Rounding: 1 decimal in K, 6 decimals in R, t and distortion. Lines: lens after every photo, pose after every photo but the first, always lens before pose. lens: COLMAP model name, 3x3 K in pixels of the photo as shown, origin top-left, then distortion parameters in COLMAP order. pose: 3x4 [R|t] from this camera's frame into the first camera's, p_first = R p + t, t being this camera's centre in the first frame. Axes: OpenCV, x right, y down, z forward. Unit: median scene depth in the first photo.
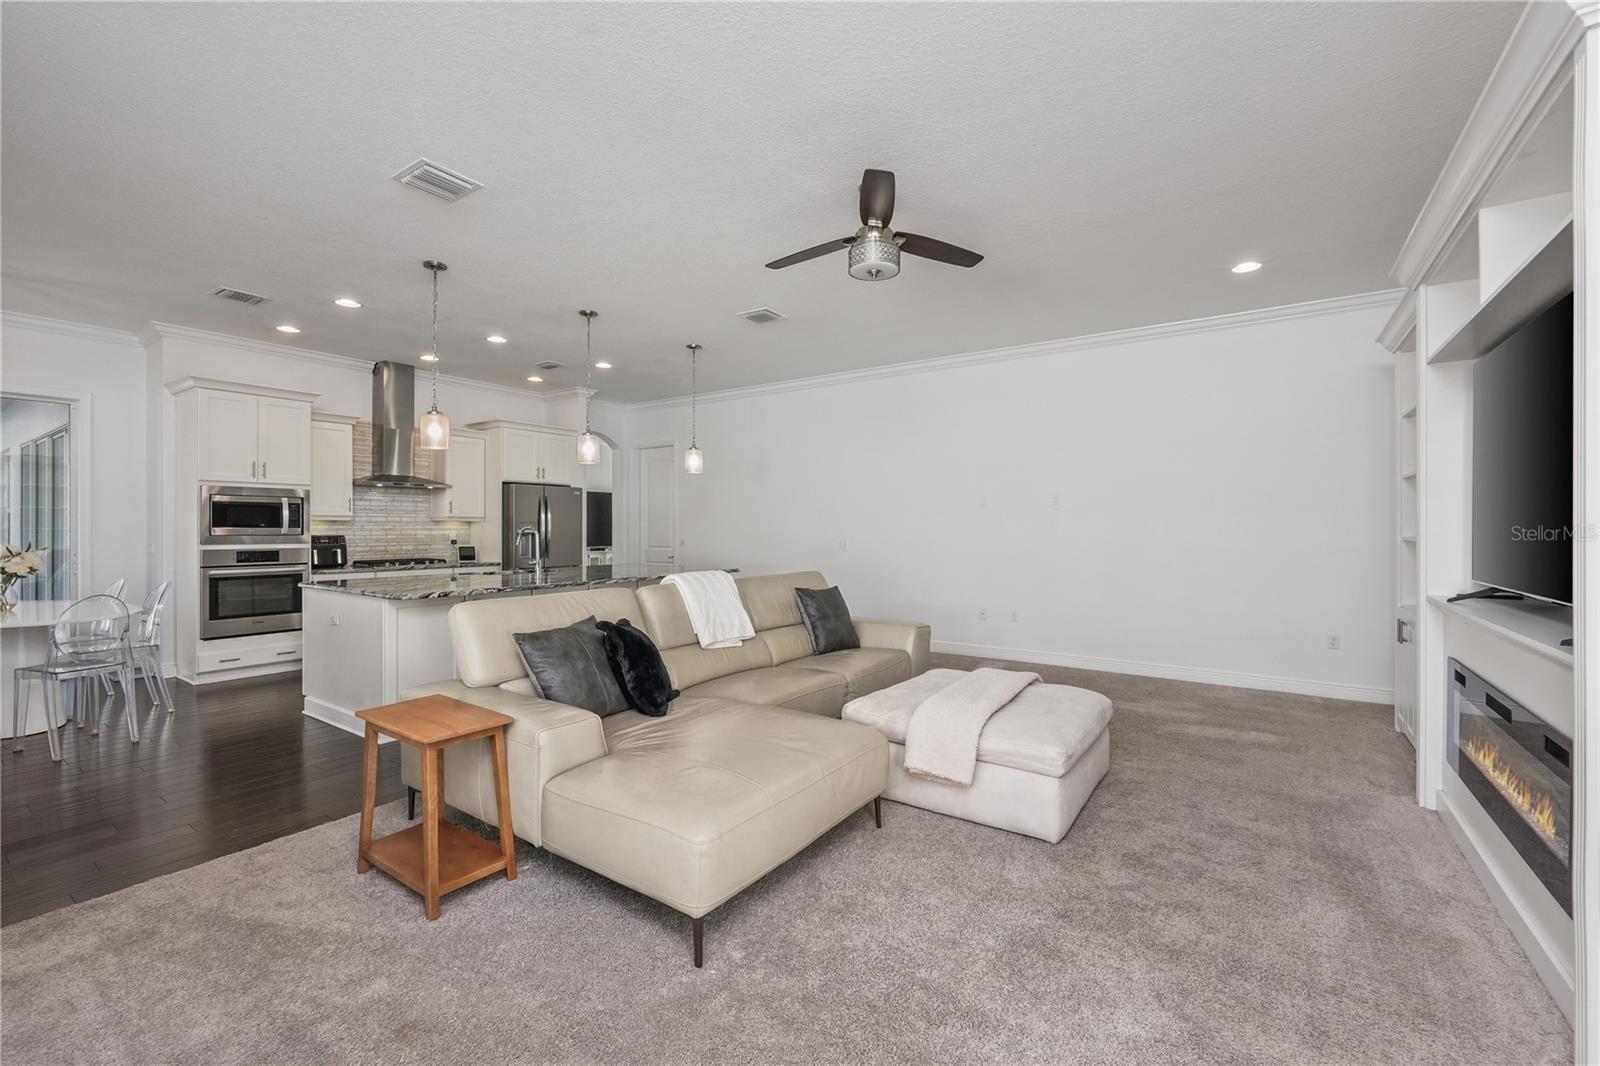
lens RADIAL K [[676.4, 0, 787.2], [0, 676.4, 525.3], [0, 0, 1]] dist [-0.004857, 0.002603]
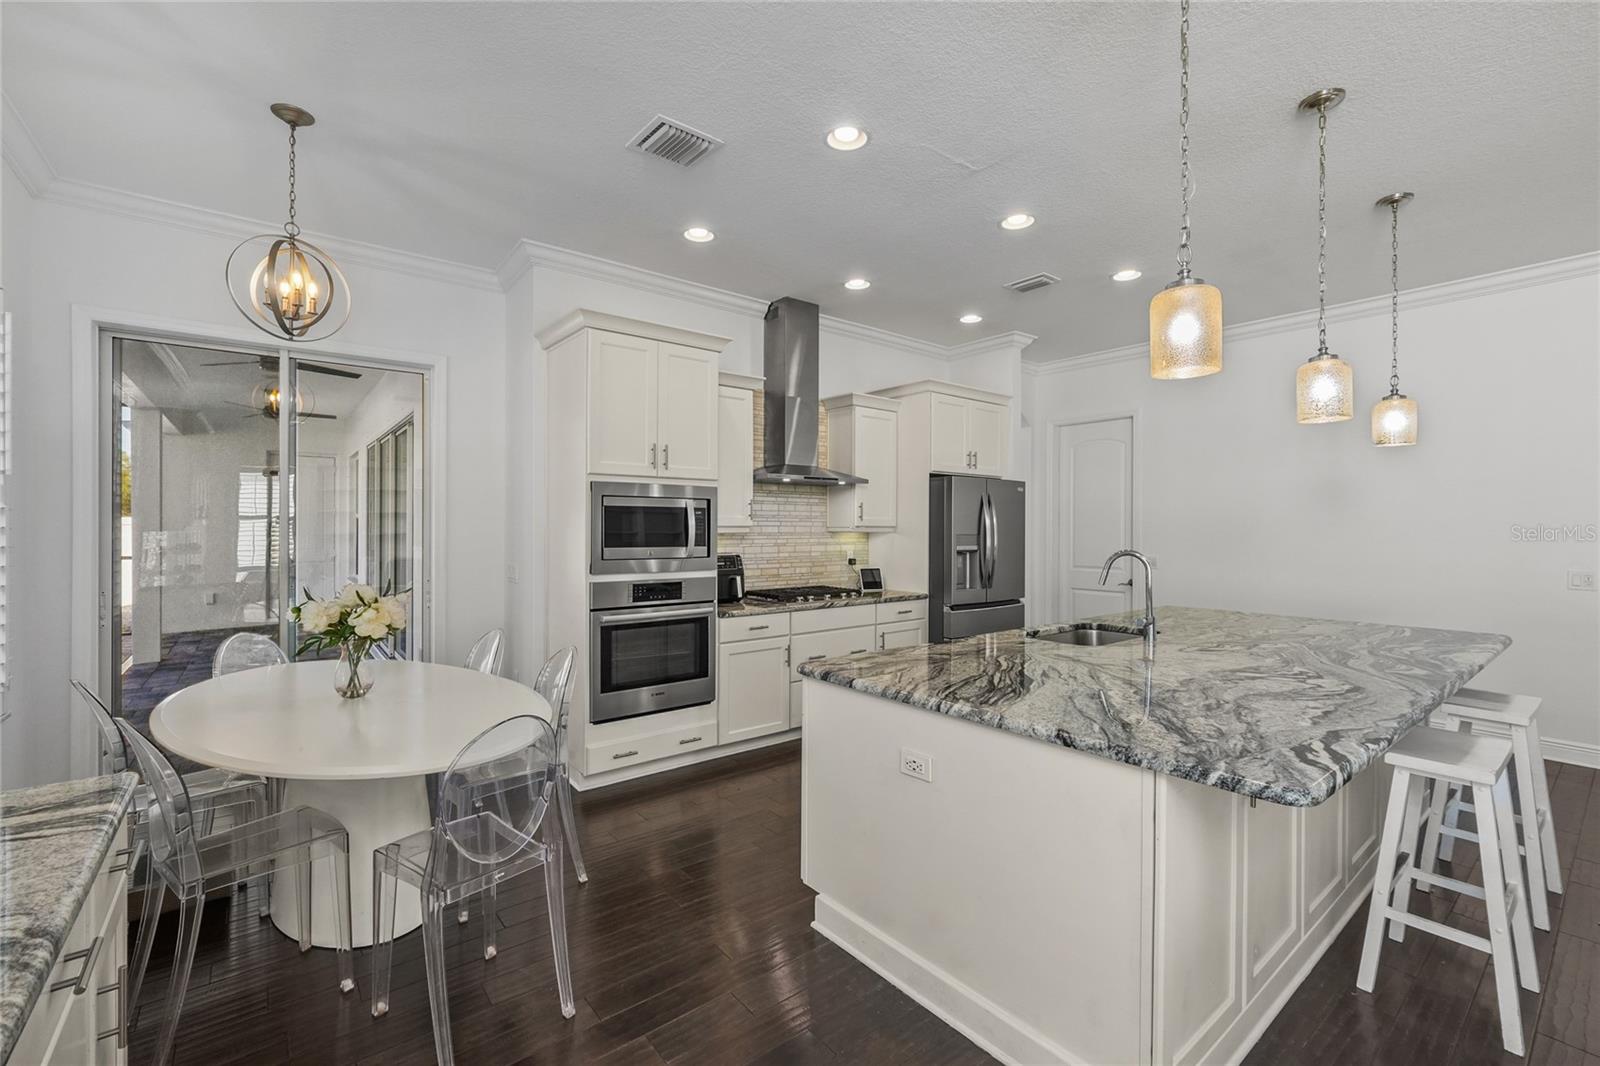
lens RADIAL K [[676.4, 0, 783.2], [0, 676.4, 528.7], [0, 0, 1]] dist [-0.004857, 0.002603]
pose [[0.957414, 0.004372, -0.288684, -0.450001], [-0.002934, 0.999981, 0.005414, -0.016210], [0.288702, -0.004337, 0.957409, 0.388260]]
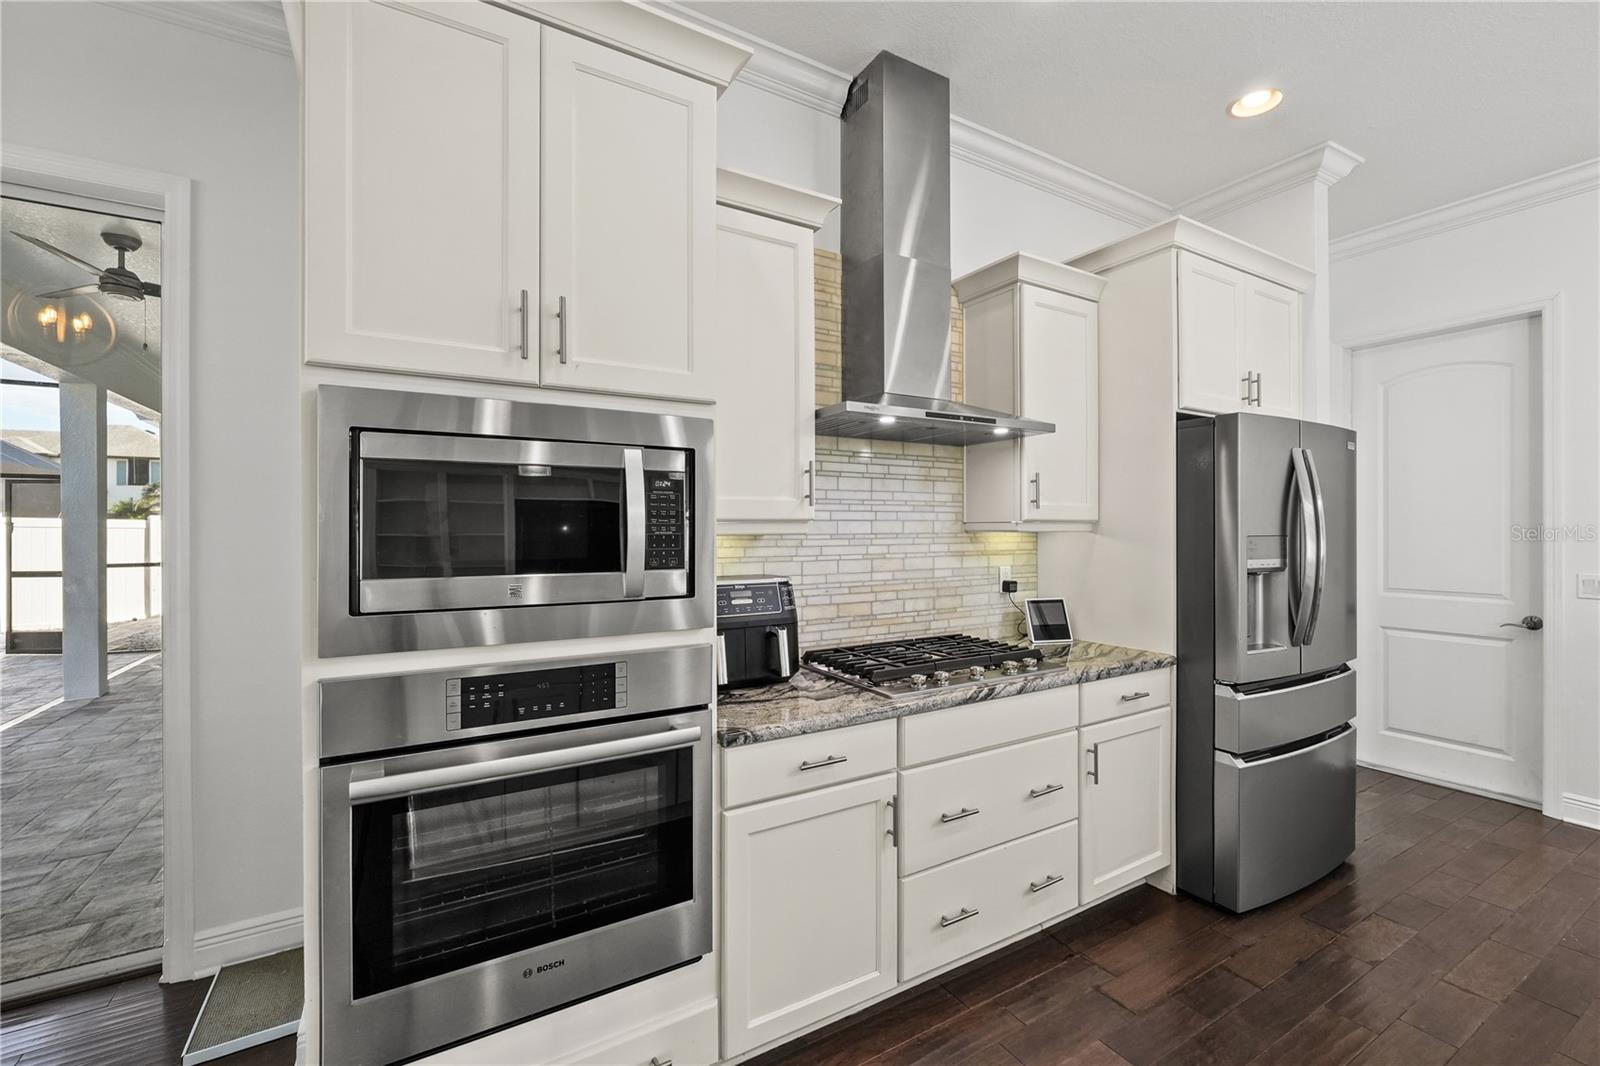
lens RADIAL K [[676.4, 0, 797.5], [0, 676.4, 525.1], [0, 0, 1]] dist [-0.004857, 0.002603]
pose [[0.914851, -0.003508, -0.403776, -0.562424], [0.003400, 0.999994, -0.000986, -0.012072], [0.403777, -0.000471, 0.914857, 0.761481]]
